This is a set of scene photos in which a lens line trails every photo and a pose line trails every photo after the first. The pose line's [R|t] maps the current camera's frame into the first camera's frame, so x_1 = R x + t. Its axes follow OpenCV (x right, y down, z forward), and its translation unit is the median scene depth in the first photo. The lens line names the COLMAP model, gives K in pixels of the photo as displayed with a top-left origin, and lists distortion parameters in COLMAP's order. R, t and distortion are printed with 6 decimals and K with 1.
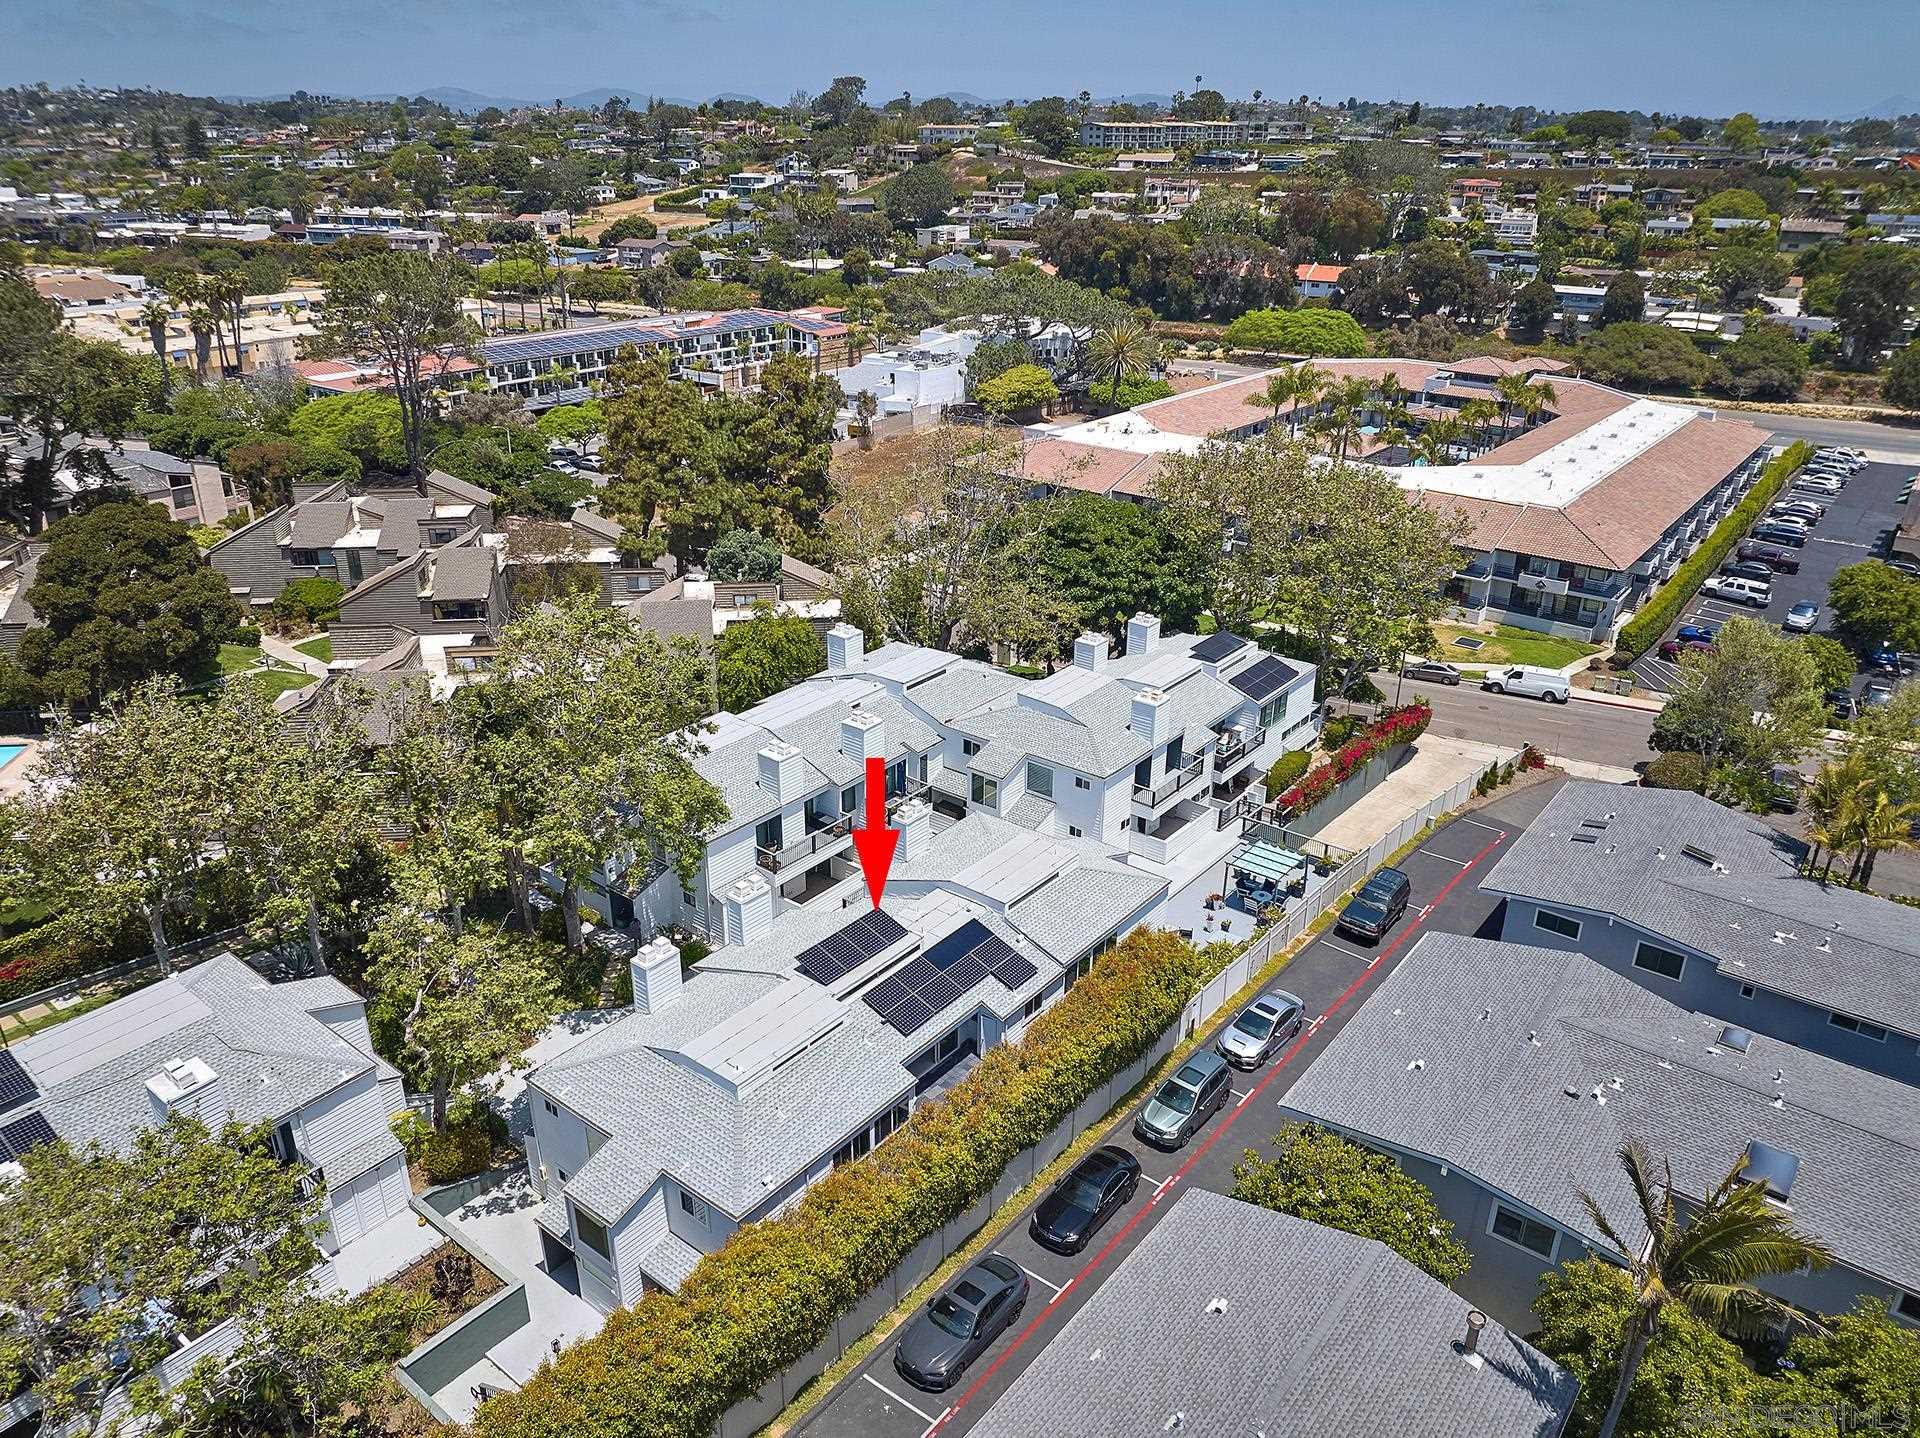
lens RADIAL K [[1361.6, 0, 960.0], [0, 1361.6, 719.0], [0, 0, 1]] dist [-0.044864, 0.000738]
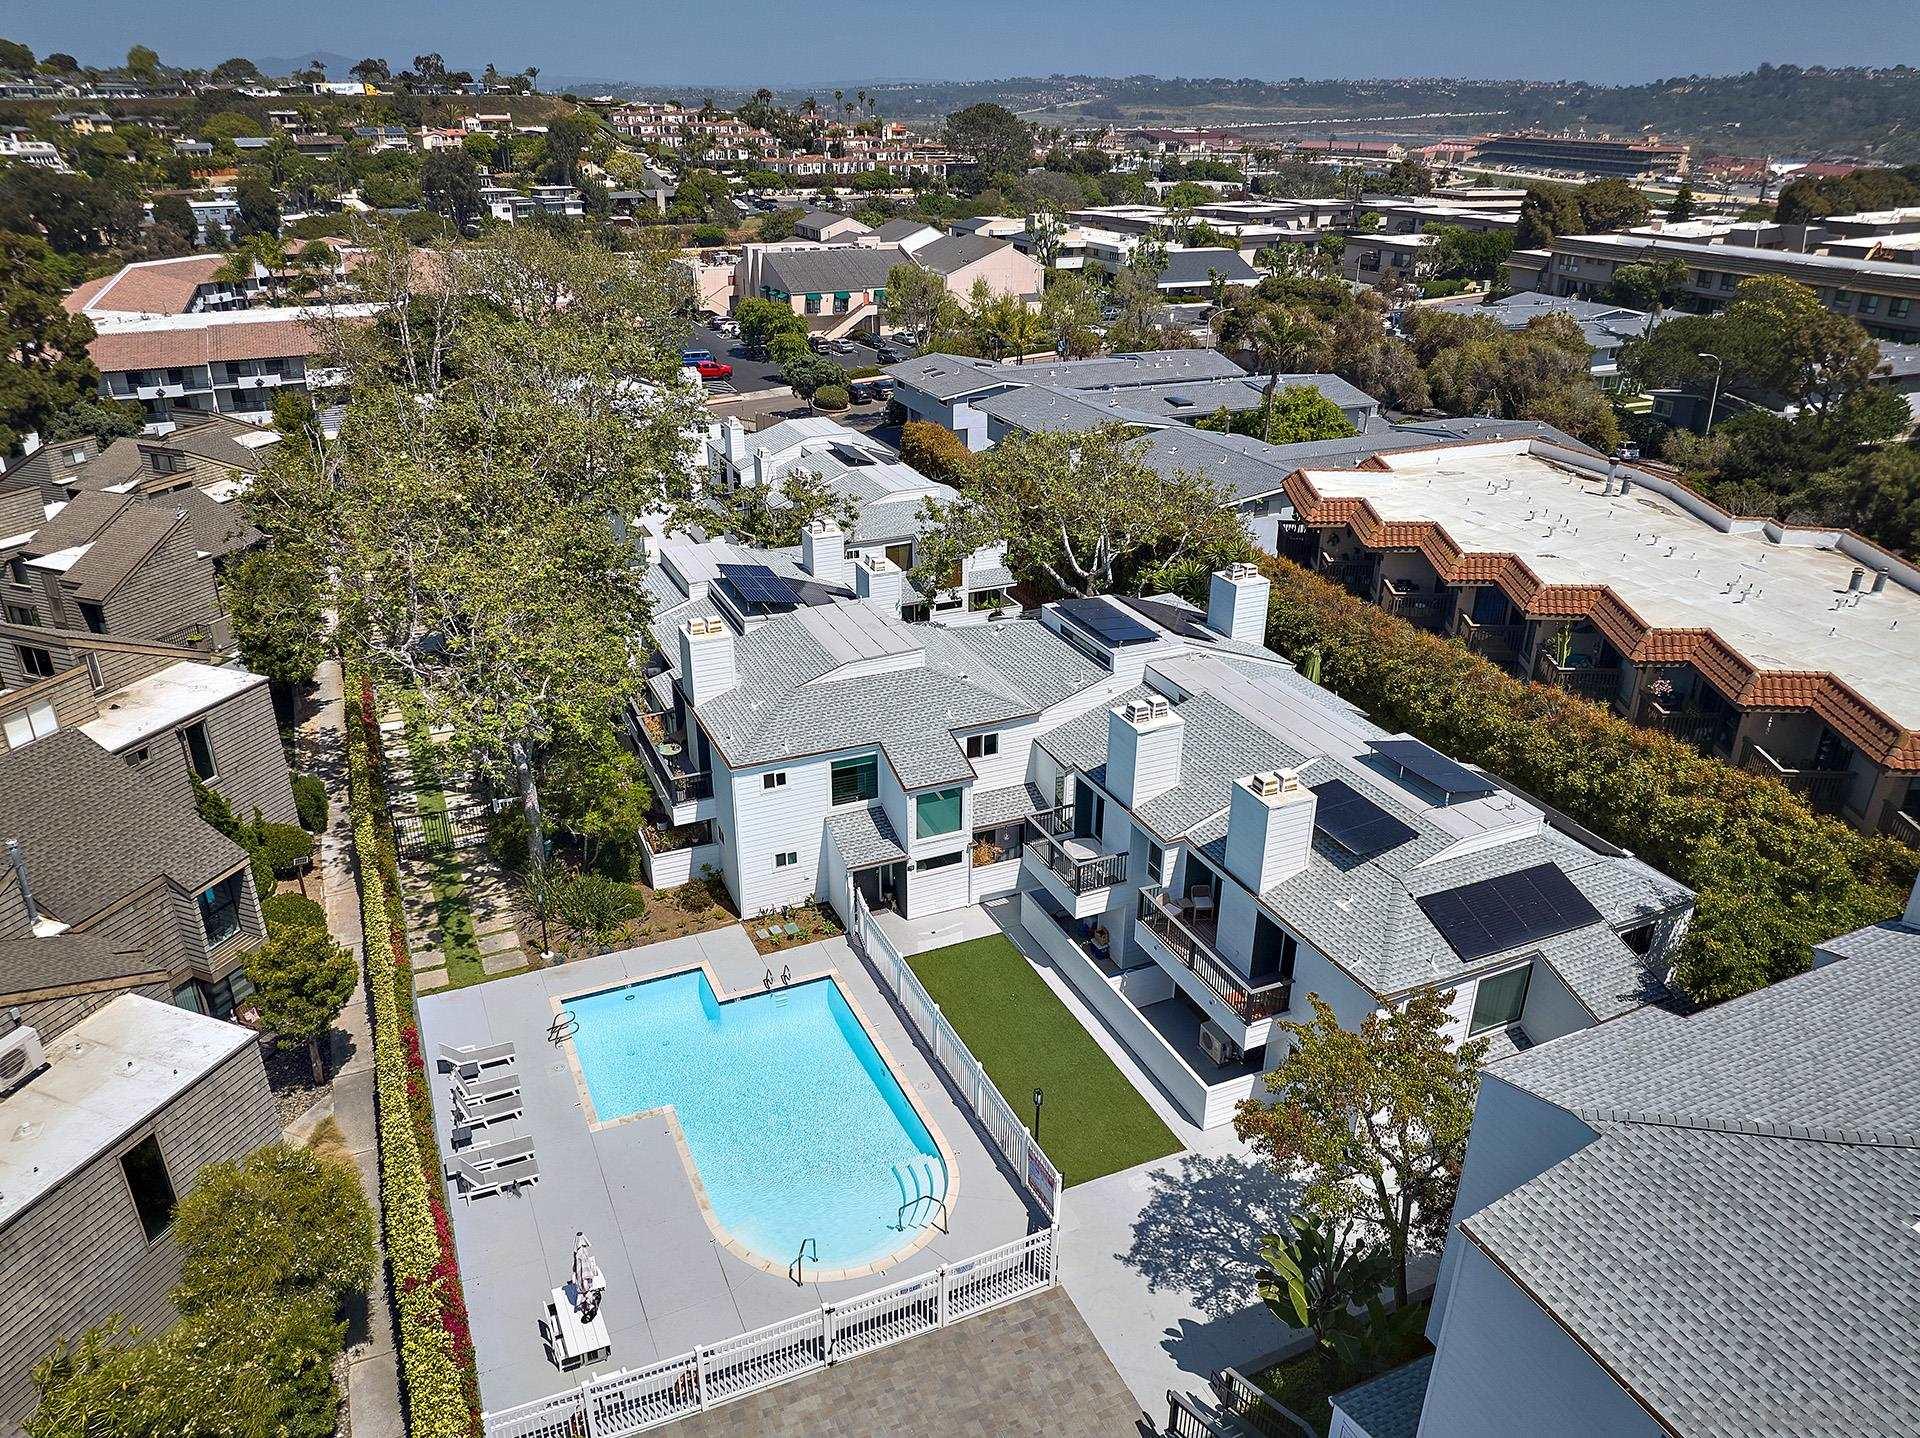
lens RADIAL K [[1359.2, 0, 960.0], [0, 1359.2, 719.0], [0, 0, 1]] dist [-0.074467, 0.050963]
pose [[0.456515, -0.374779, 0.806930, -0.185678], [0.348834, 0.909731, 0.225175, 0.017472], [-0.818480, 0.178689, 0.546041, 0.007922]]
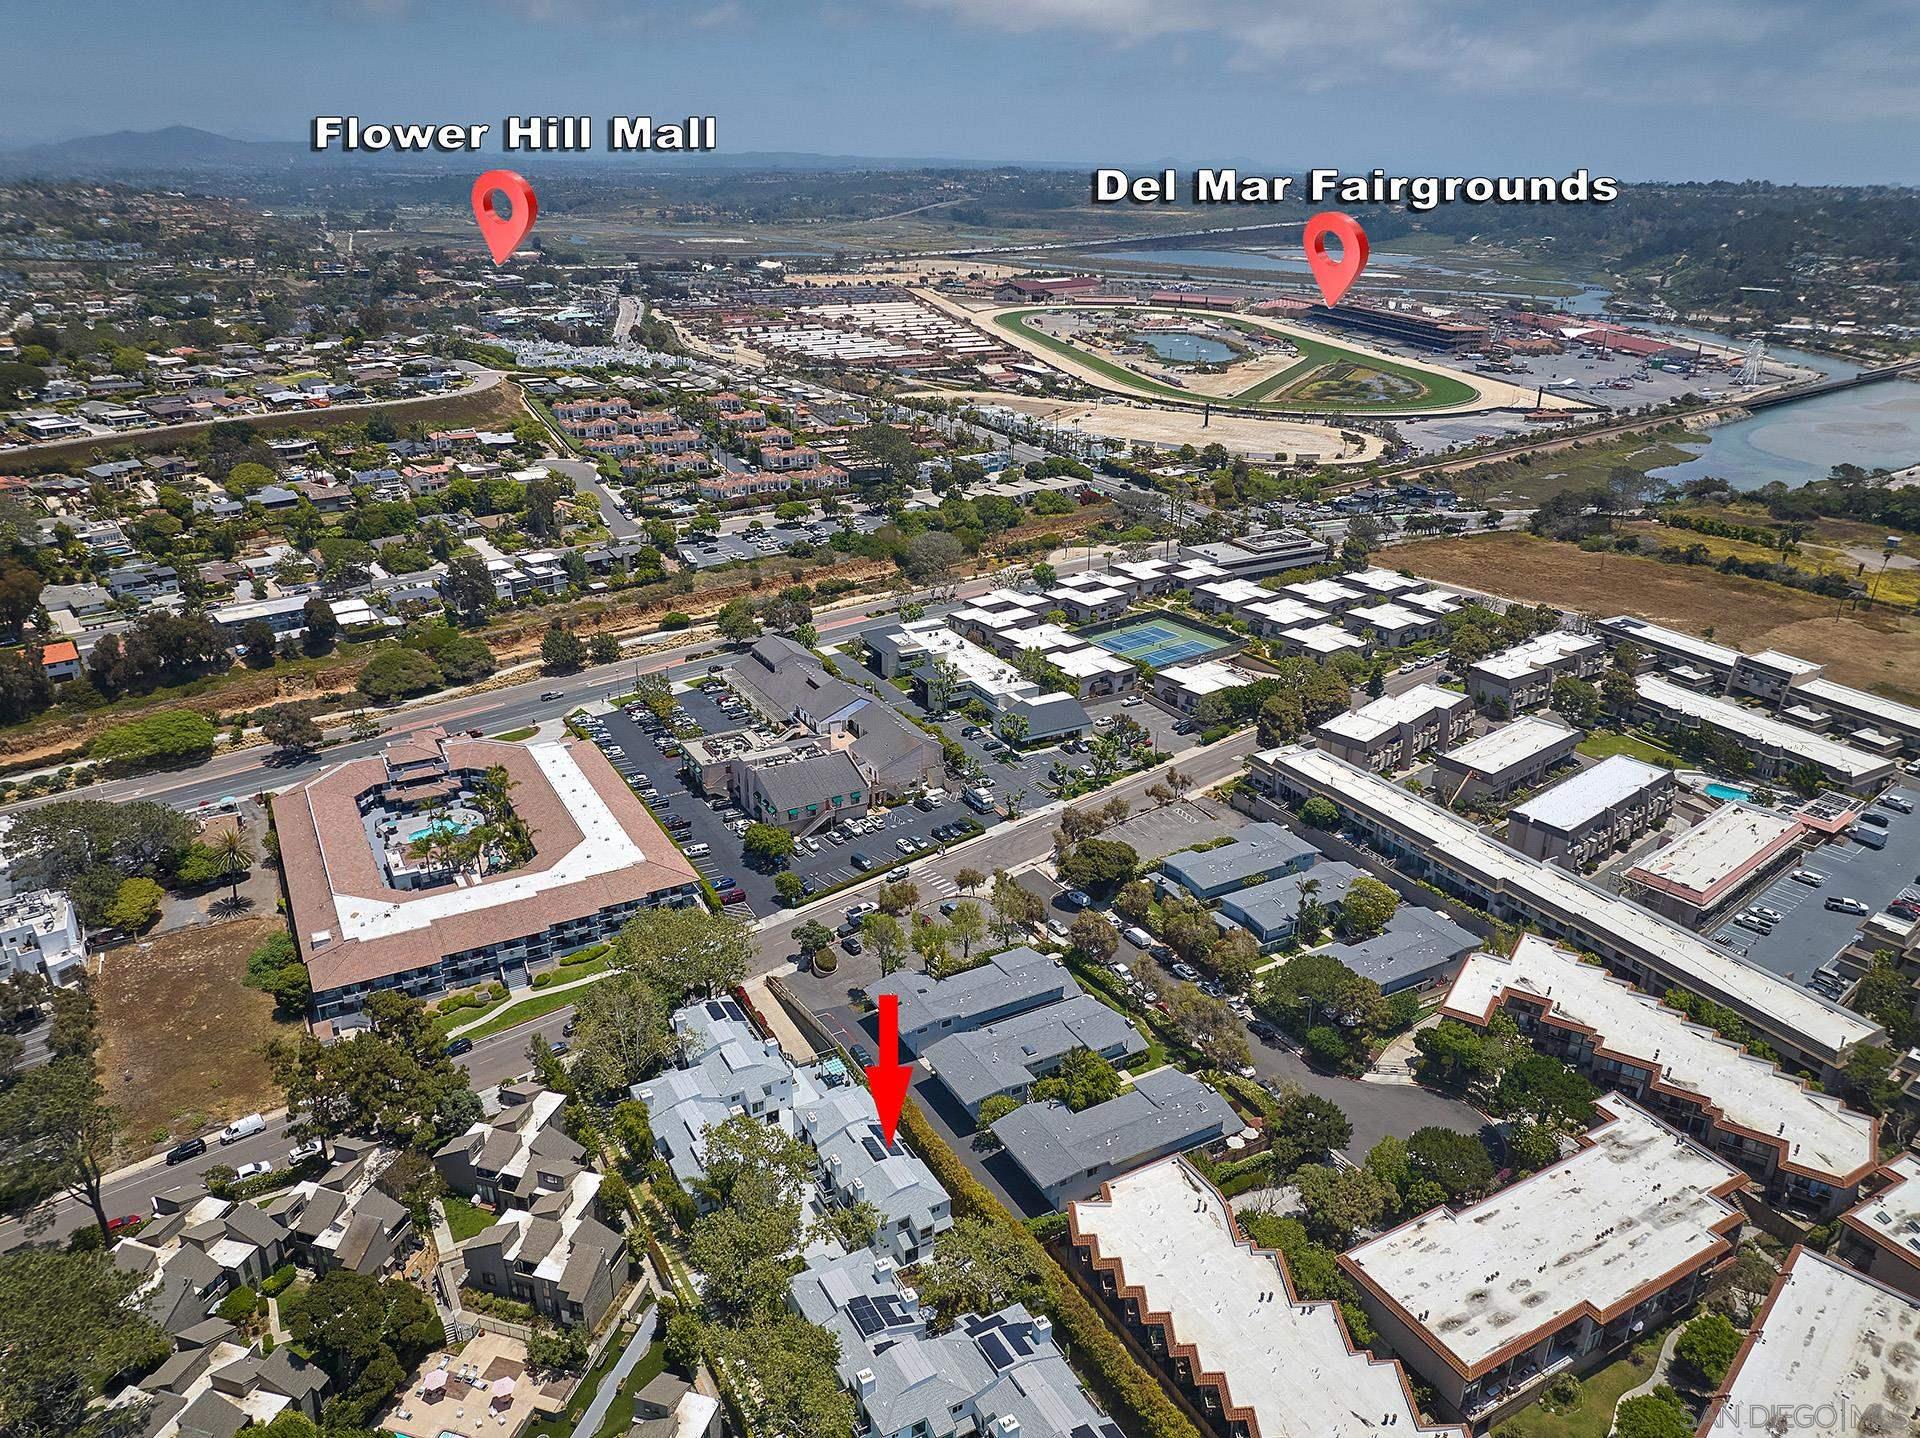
lens RADIAL K [[1348.9, 0, 960.0], [0, 1348.9, 719.0], [0, 0, 1]] dist [-0.039117, -0.003019]
pose [[0.375293, -0.355485, 0.856029, -0.326356], [0.359634, 0.907030, 0.218997, -0.192102], [-0.854294, 0.225669, 0.468247, -0.133854]]
